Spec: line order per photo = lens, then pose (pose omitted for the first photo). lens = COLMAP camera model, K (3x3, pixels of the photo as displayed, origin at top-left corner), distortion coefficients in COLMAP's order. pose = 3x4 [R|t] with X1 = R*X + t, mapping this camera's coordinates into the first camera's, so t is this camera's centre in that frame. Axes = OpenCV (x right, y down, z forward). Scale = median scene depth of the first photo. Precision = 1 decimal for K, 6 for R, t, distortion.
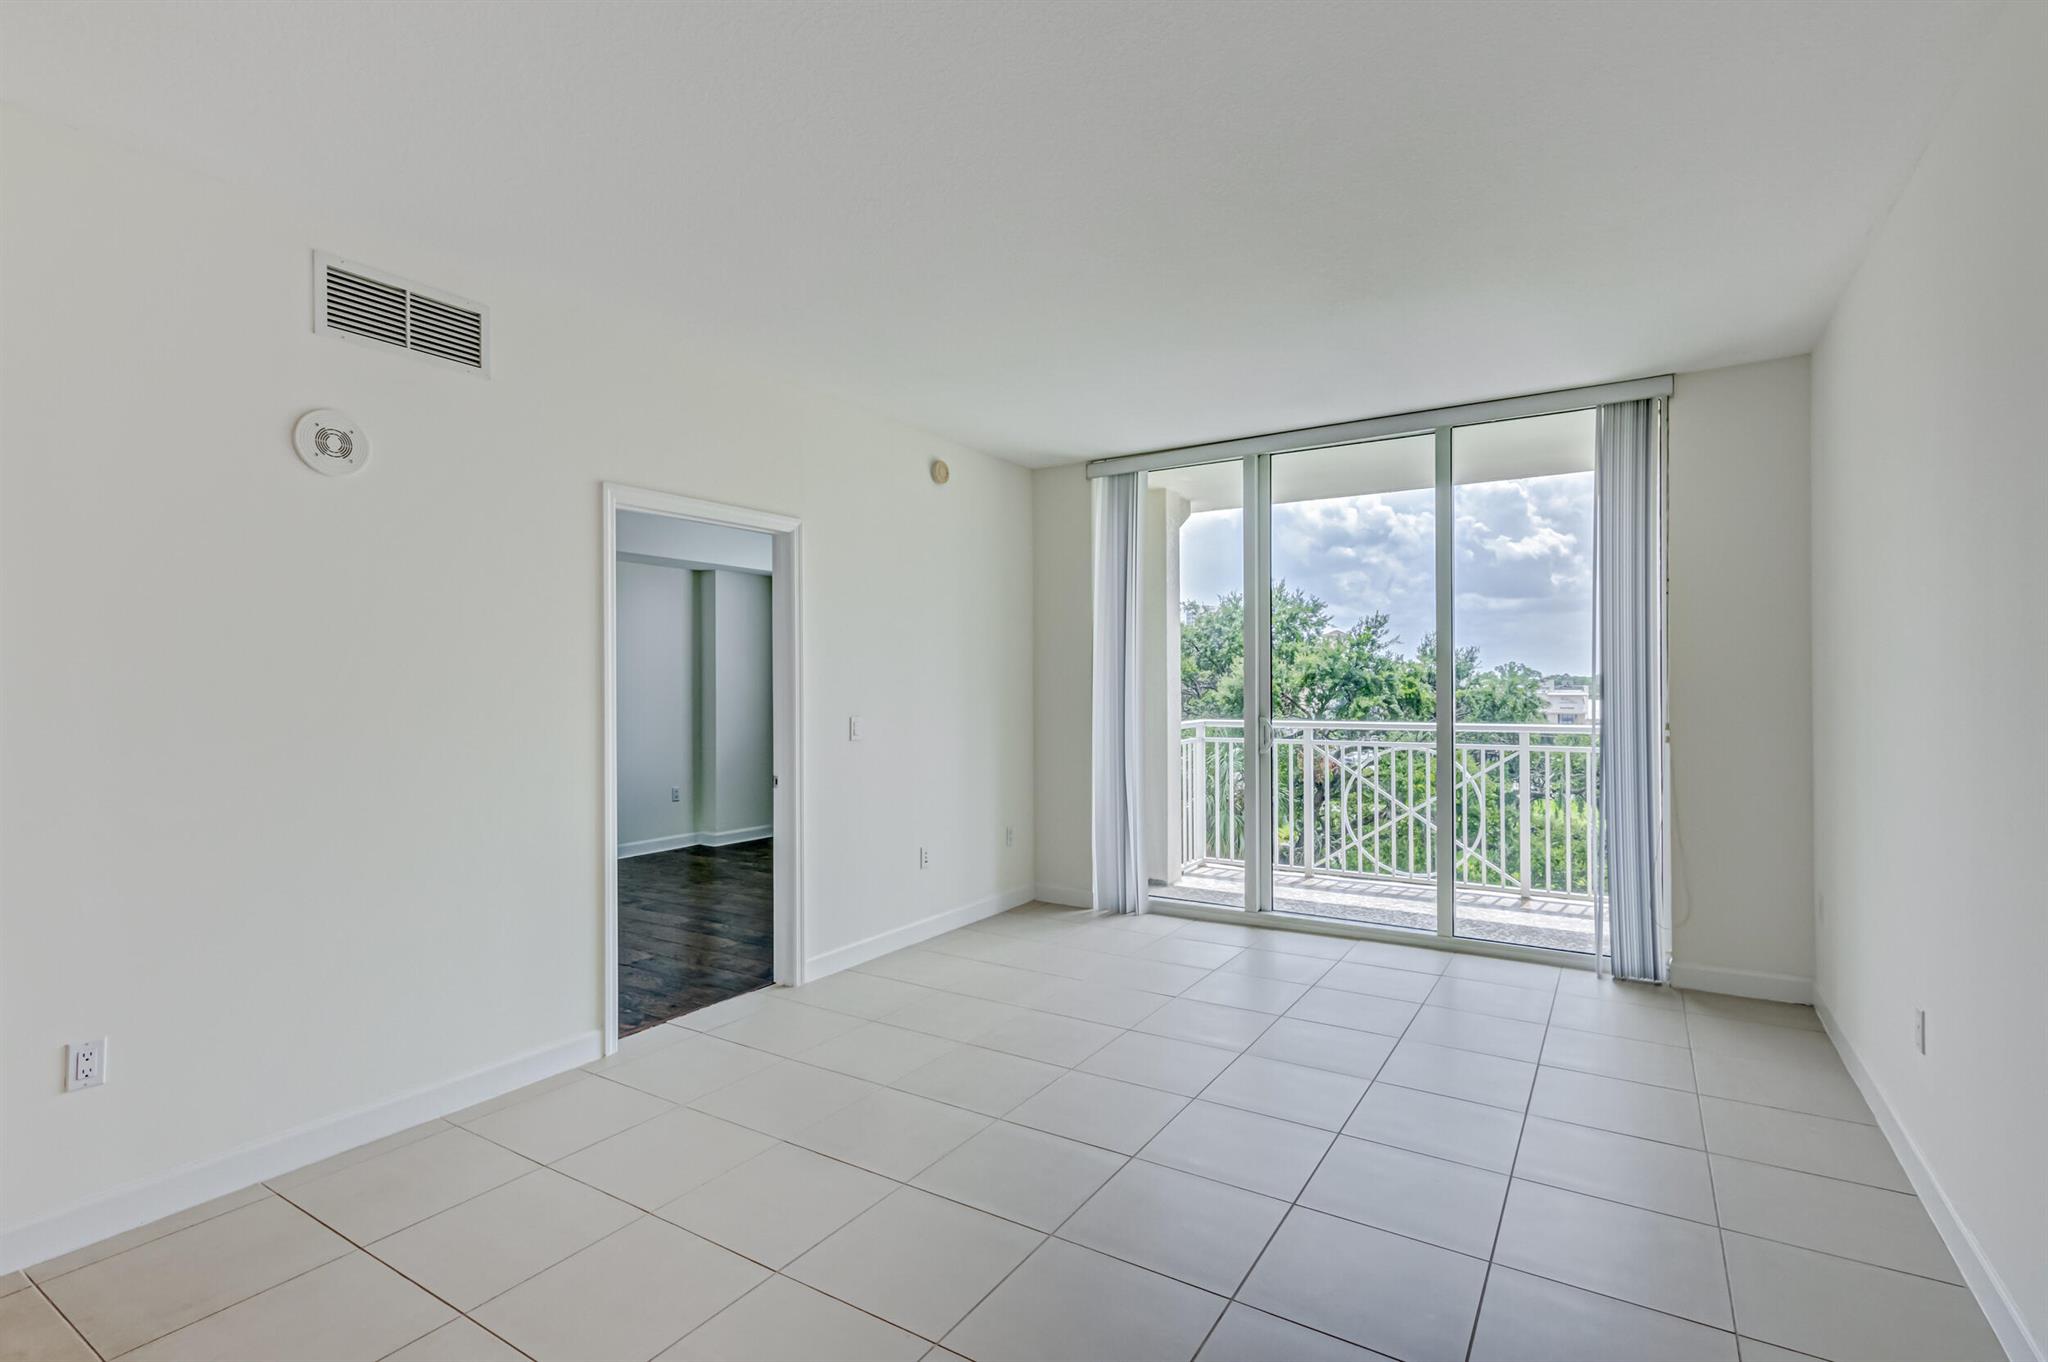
lens RADIAL K [[962.3, 0, 1024.0], [0, 962.3, 681.0], [0, 0, 1]] dist [0.000157, -0.013505]
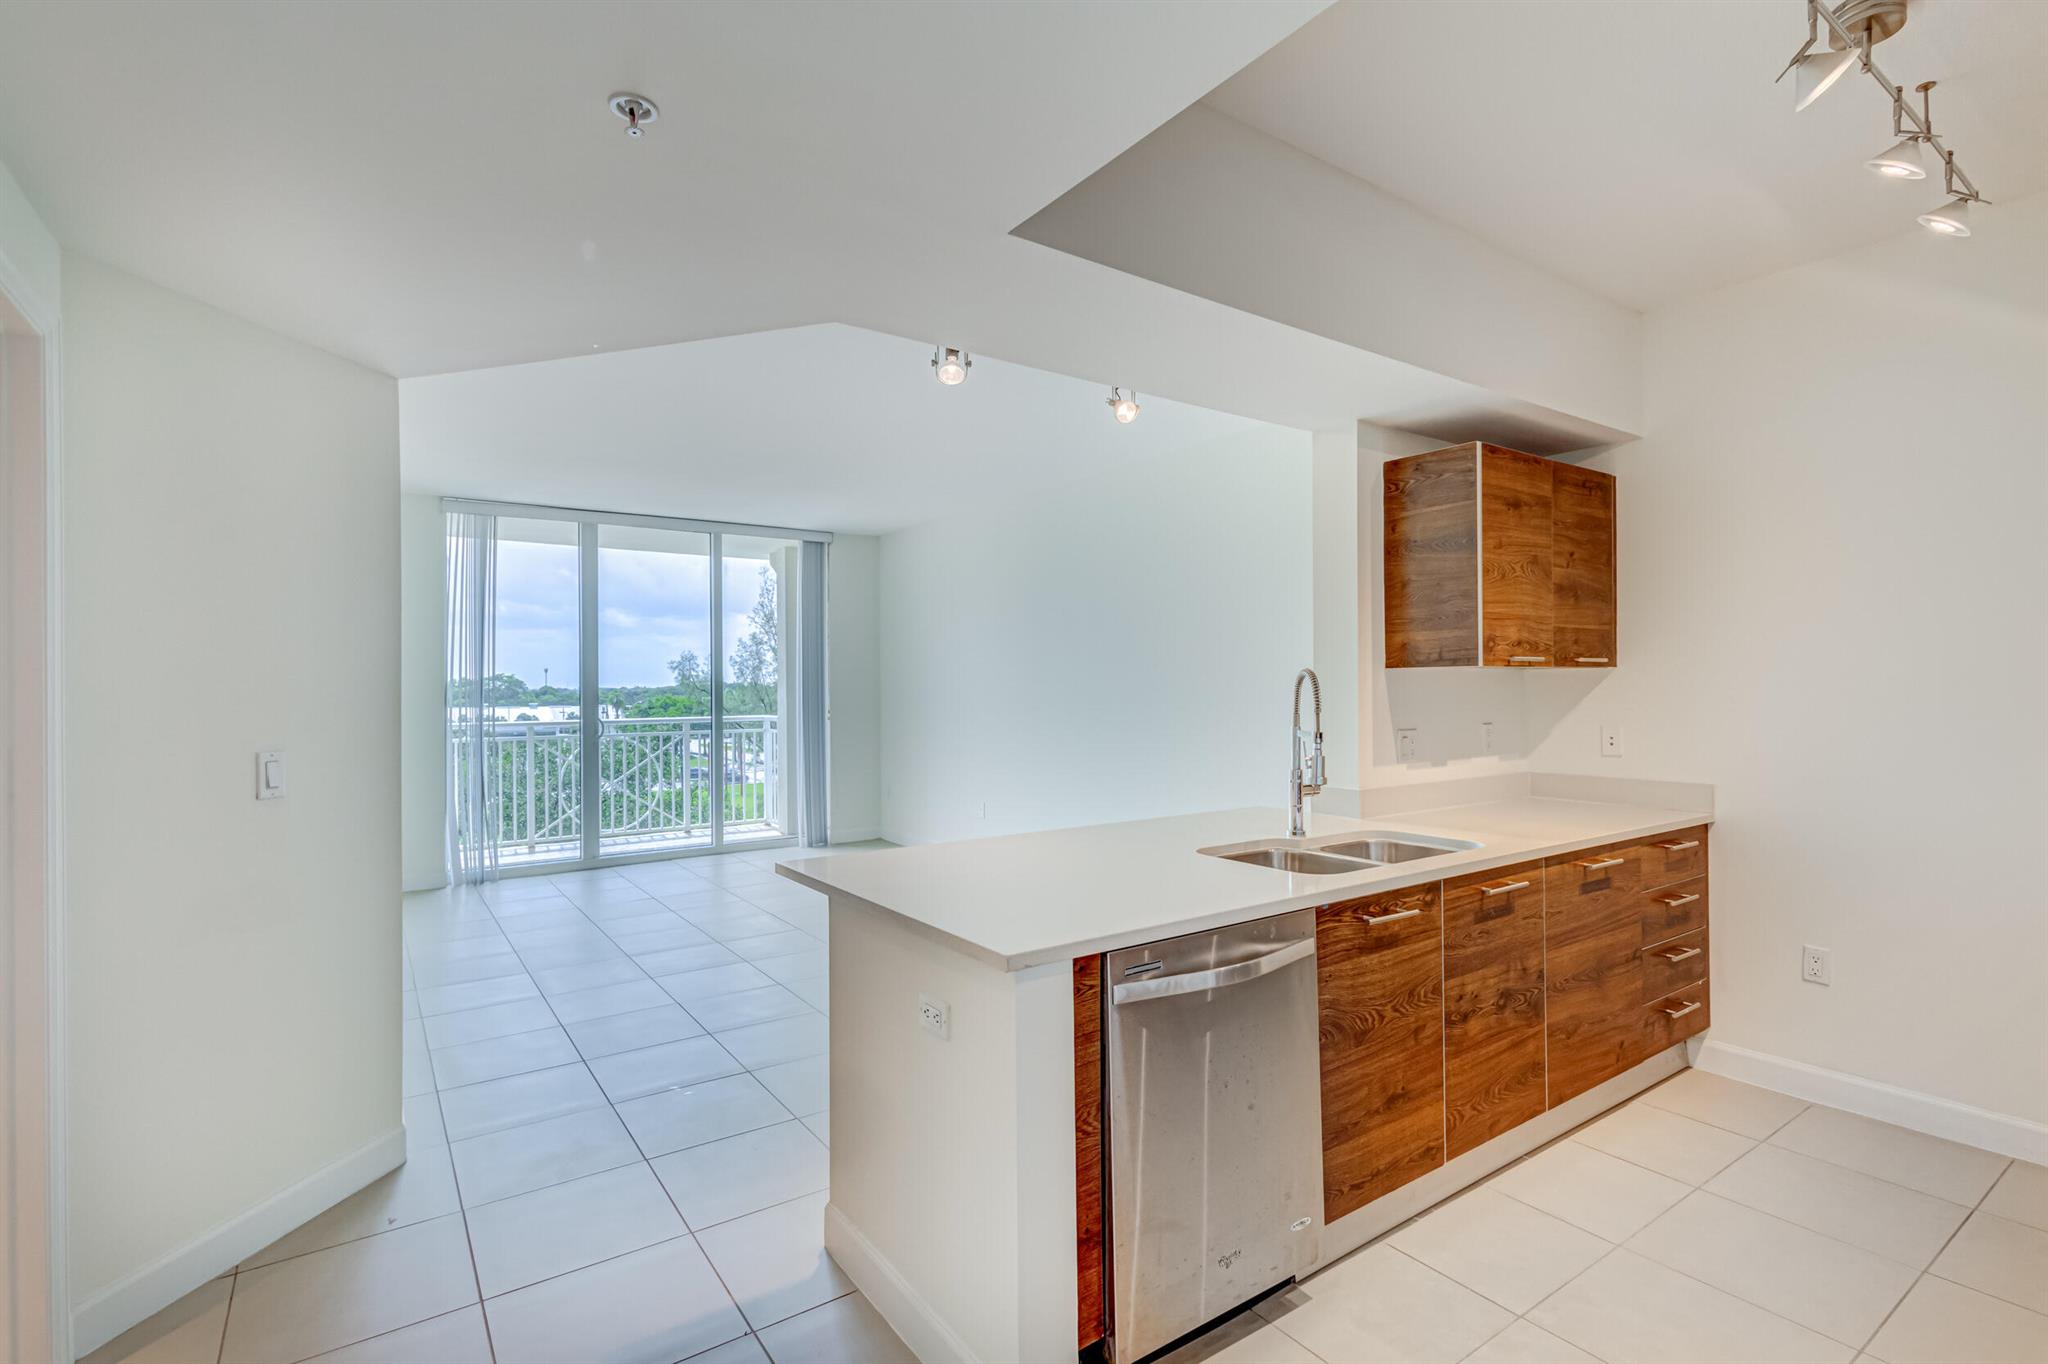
lens RADIAL K [[962.3, 0, 1024.0], [0, 962.3, 682.0], [0, 0, 1]] dist [0.000157, -0.013505]
pose [[0.354622, 0.003014, 0.935005, -0.751638], [-0.007896, 0.999969, -0.000228, -0.015707], [-0.934976, -0.007302, 0.354635, -0.038284]]
